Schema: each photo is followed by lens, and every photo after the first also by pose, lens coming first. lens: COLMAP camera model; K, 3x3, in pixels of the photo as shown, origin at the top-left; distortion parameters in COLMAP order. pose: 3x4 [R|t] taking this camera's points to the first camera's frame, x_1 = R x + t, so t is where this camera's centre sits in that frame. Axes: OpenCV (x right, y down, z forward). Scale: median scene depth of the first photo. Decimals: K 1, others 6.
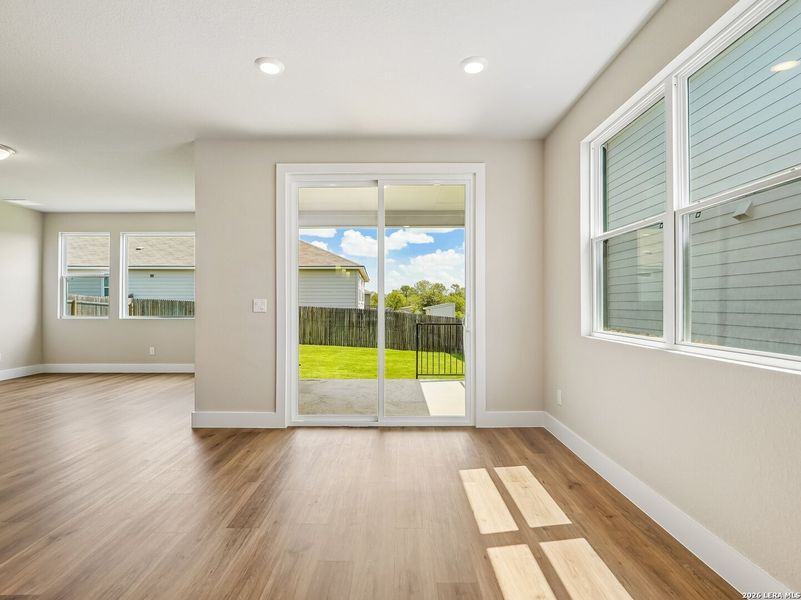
lens RADIAL K [[405.2, 0, 397.8], [0, 405.2, 298.8], [0, 0, 1]] dist [-0.013773, 0.007430]
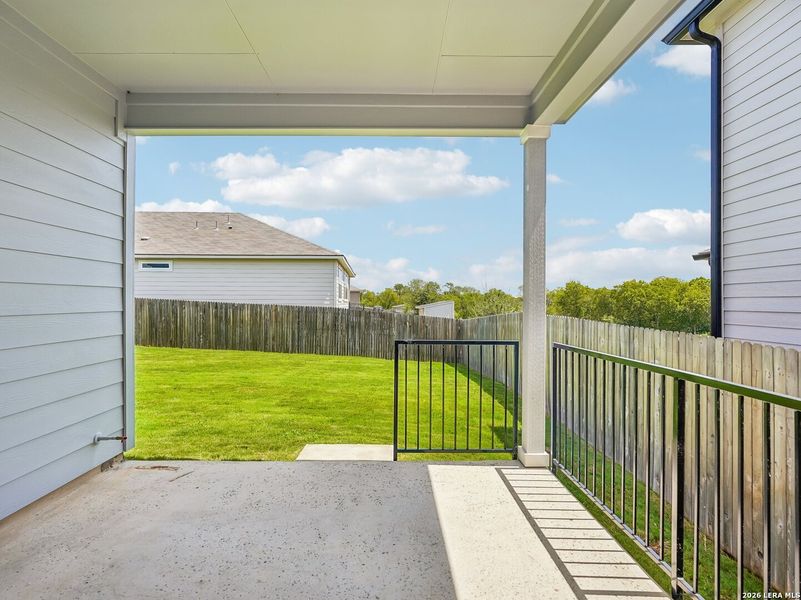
lens RADIAL K [[405.2, 0, 397.8], [0, 405.2, 299.4], [0, 0, 1]] dist [-0.013773, 0.007430]
pose [[0.999873, 0.004288, 0.015360, 0.015756], [-0.004363, 0.999979, 0.004828, 0.004212], [-0.015339, -0.004895, 0.999870, 0.201829]]
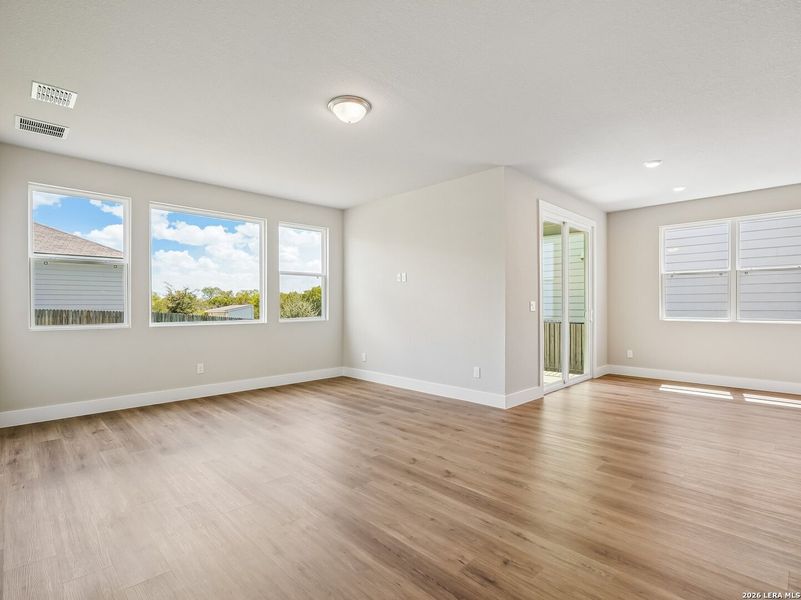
lens RADIAL K [[405.2, 0, 397.2], [0, 405.2, 308.8], [0, 0, 1]] dist [-0.013773, 0.007430]
pose [[0.709073, -0.004084, 0.705123, -0.338790], [-0.007576, 0.999881, 0.013409, 0.002265], [-0.705094, -0.014850, 0.708958, 0.083135]]
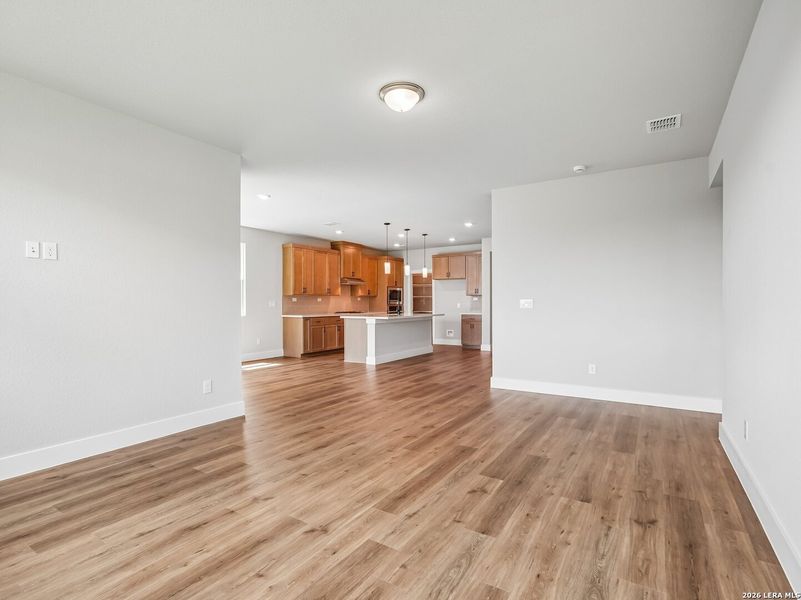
lens RADIAL K [[405.2, 0, 397.2], [0, 405.2, 303.2], [0, 0, 1]] dist [-0.013773, 0.007430]
pose [[-0.845968, 0.006348, 0.533197, -0.314919], [0.001330, 0.999951, -0.009795, 0.004978], [-0.533233, -0.007577, -0.845935, 0.369468]]
